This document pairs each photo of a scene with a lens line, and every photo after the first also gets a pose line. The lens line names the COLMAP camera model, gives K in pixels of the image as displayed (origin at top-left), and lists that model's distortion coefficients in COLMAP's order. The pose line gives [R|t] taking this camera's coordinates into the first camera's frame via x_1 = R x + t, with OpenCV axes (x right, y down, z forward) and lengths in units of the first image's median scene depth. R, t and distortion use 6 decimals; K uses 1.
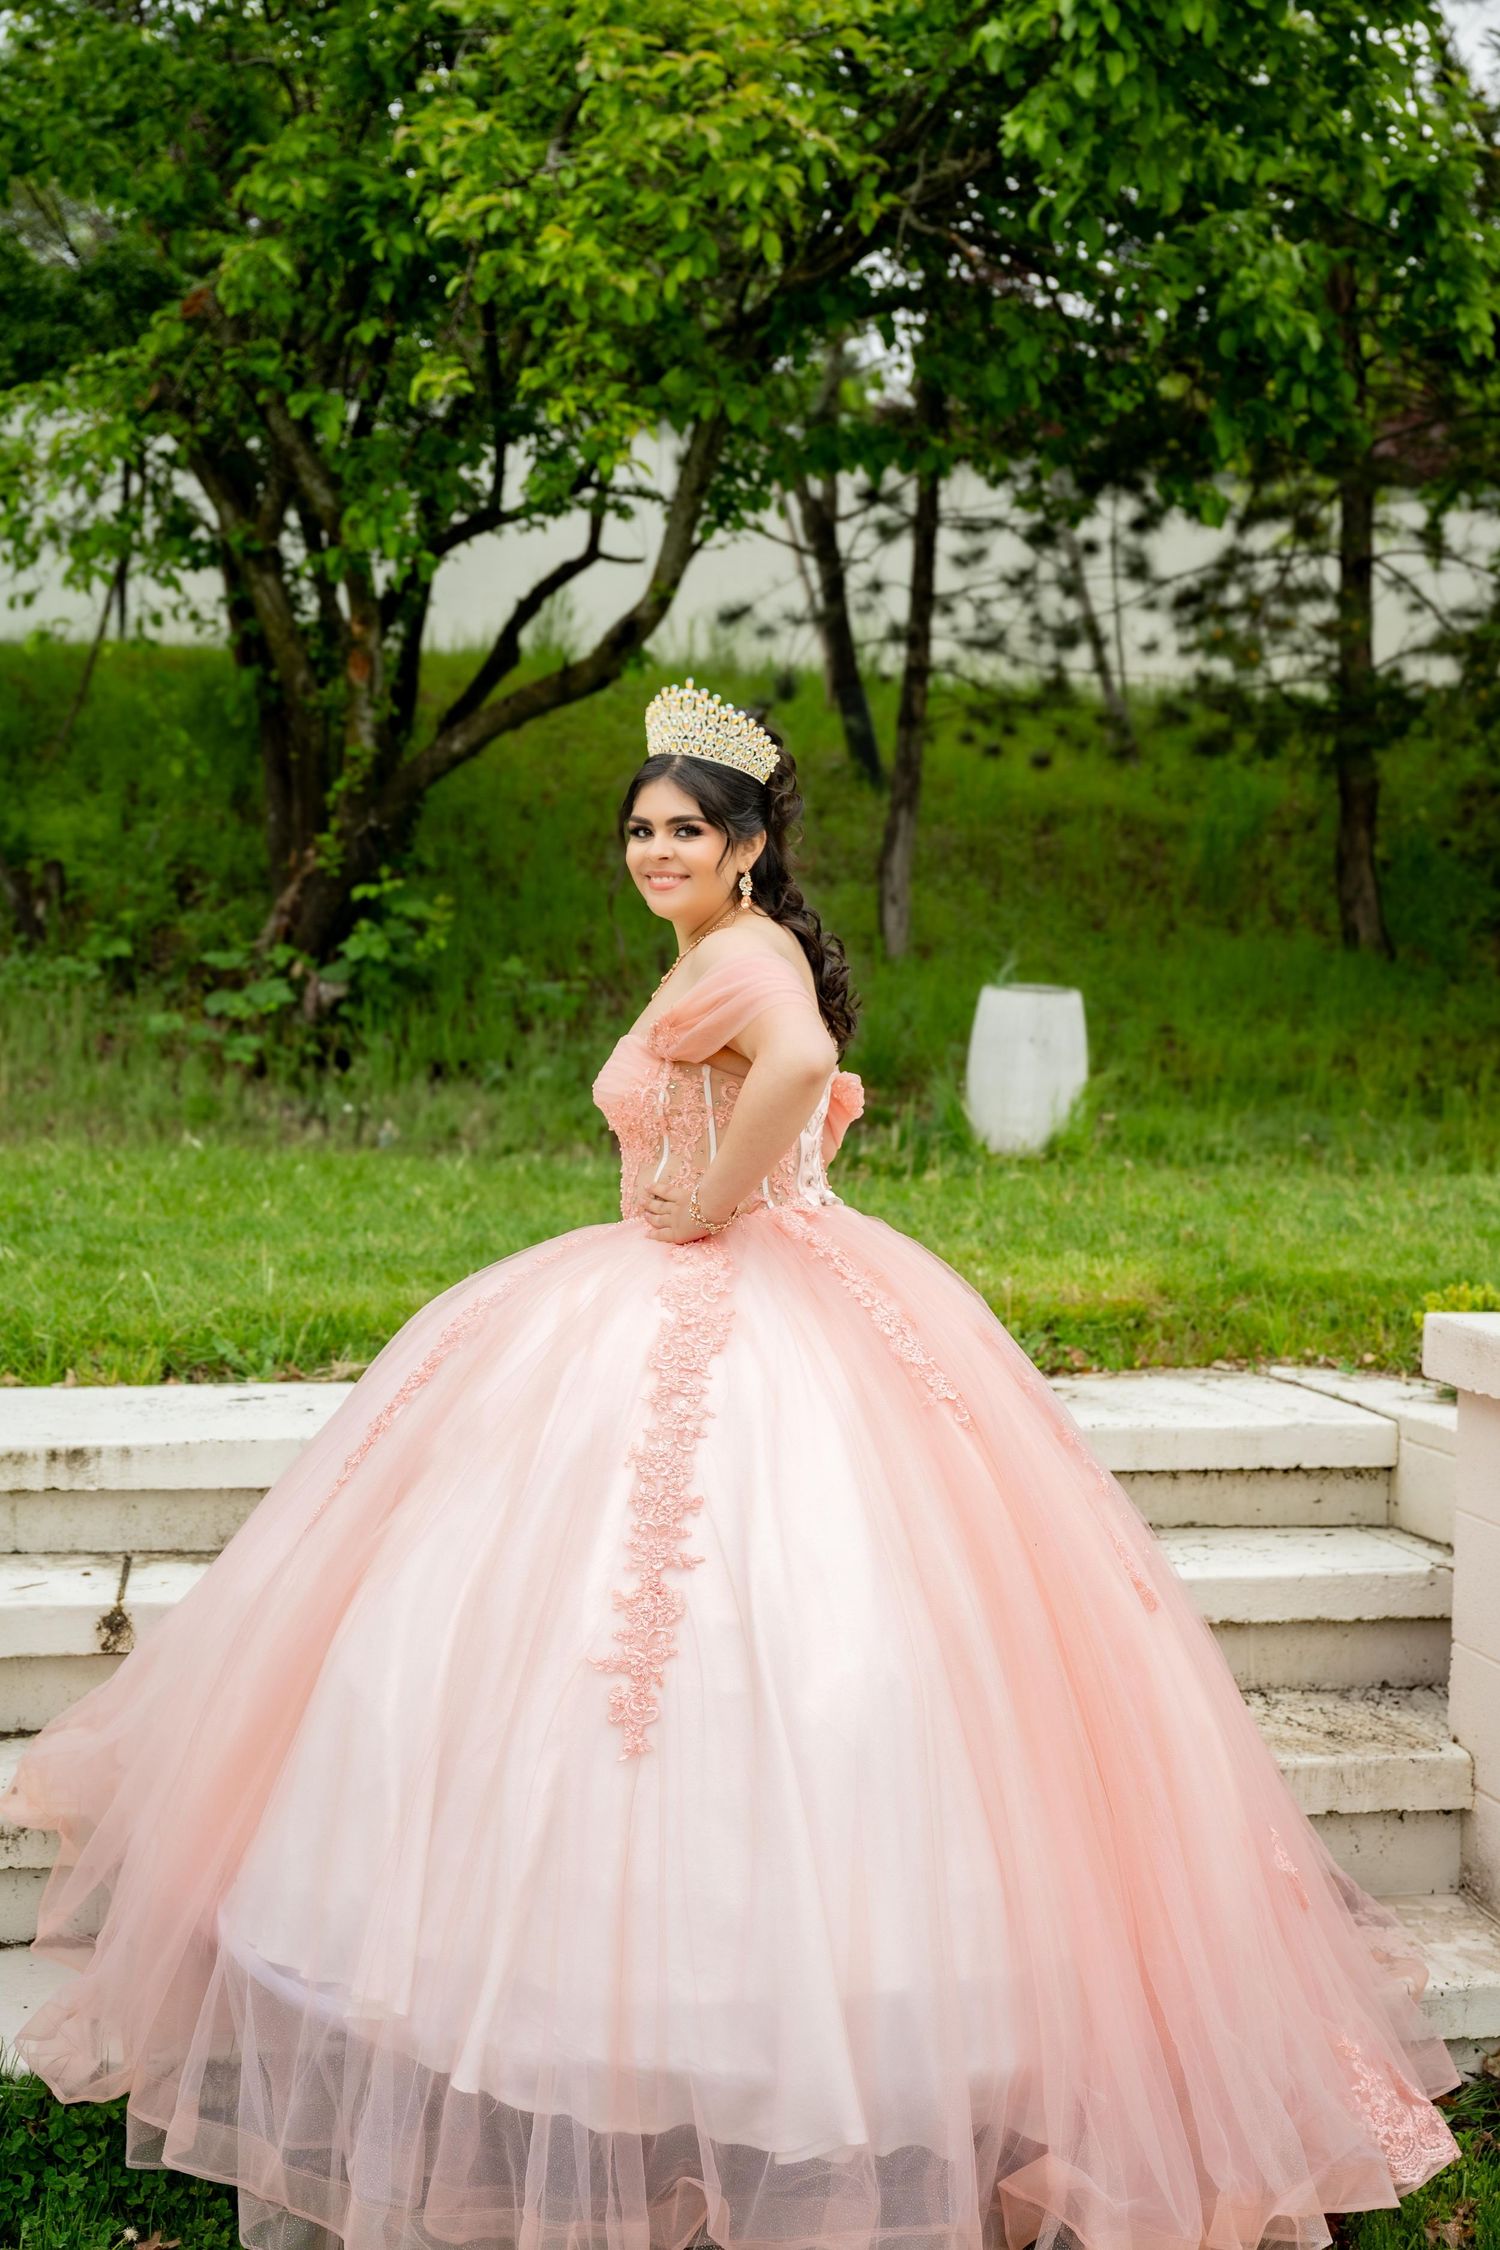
lens RADIAL K [[4332.1, 0, 742.4], [0, 4332.1, 1158.9], [0, 0, 1]] dist [-0.023600, 0.204918]
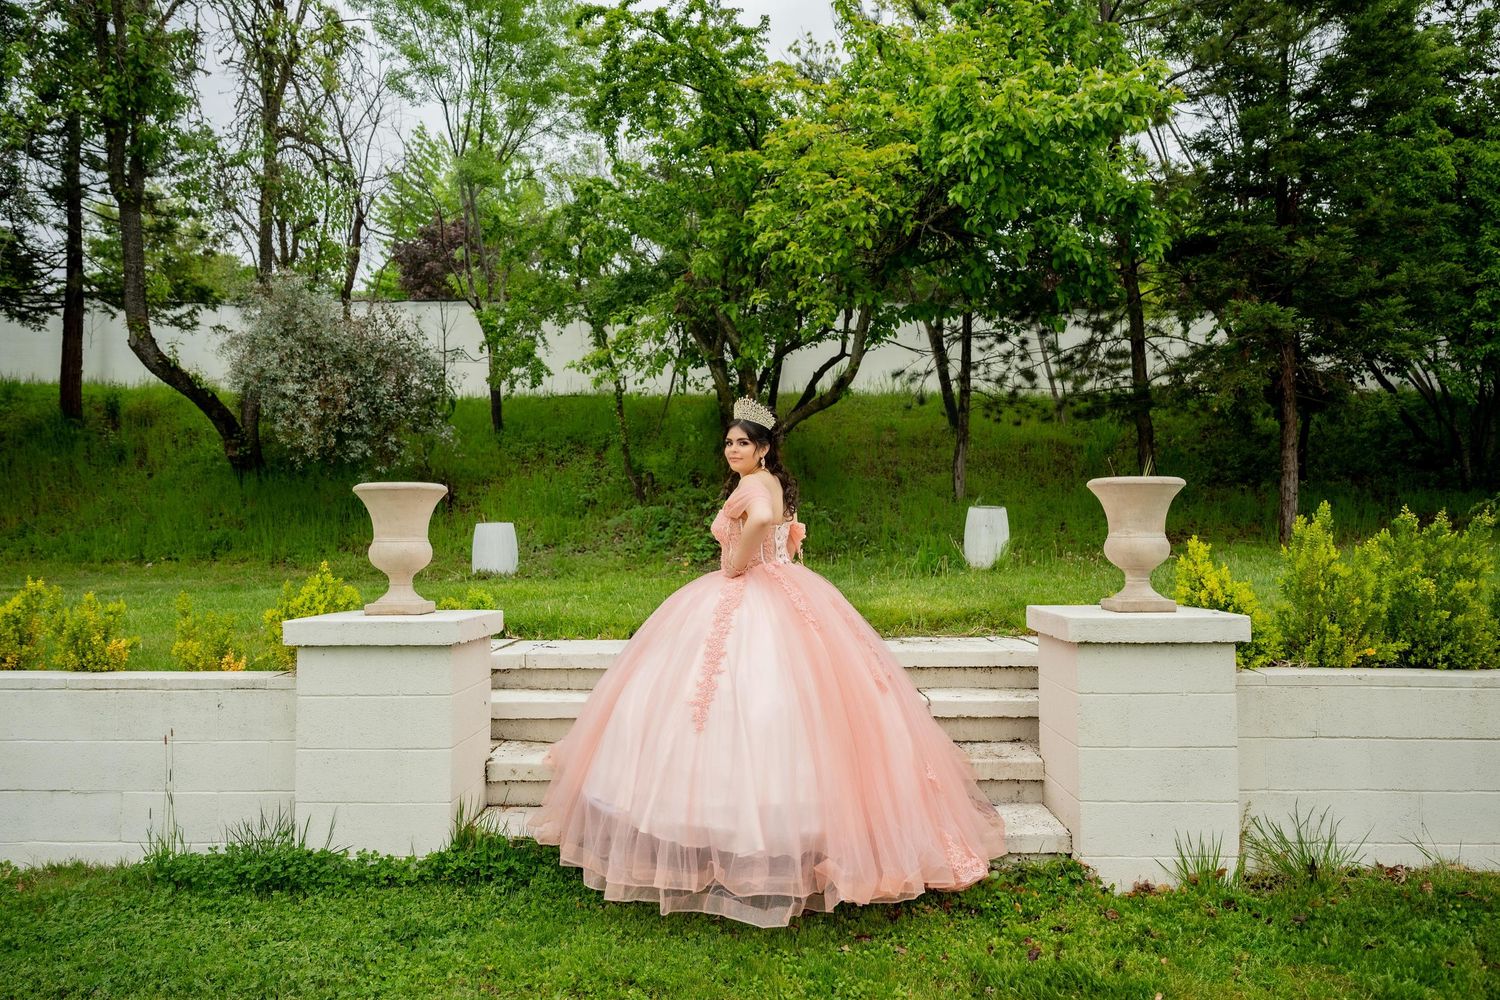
lens RADIAL K [[2888.1, 0, 750.0], [0, 2888.1, 500.0], [0, 0, 1]] dist [-0.023600, 0.204918]
pose [[0.933171, -0.036382, -0.357585, 0.588789], [0.004497, 0.995968, -0.089596, 0.120494], [0.359403, 0.082001, 0.929573, -0.742296]]
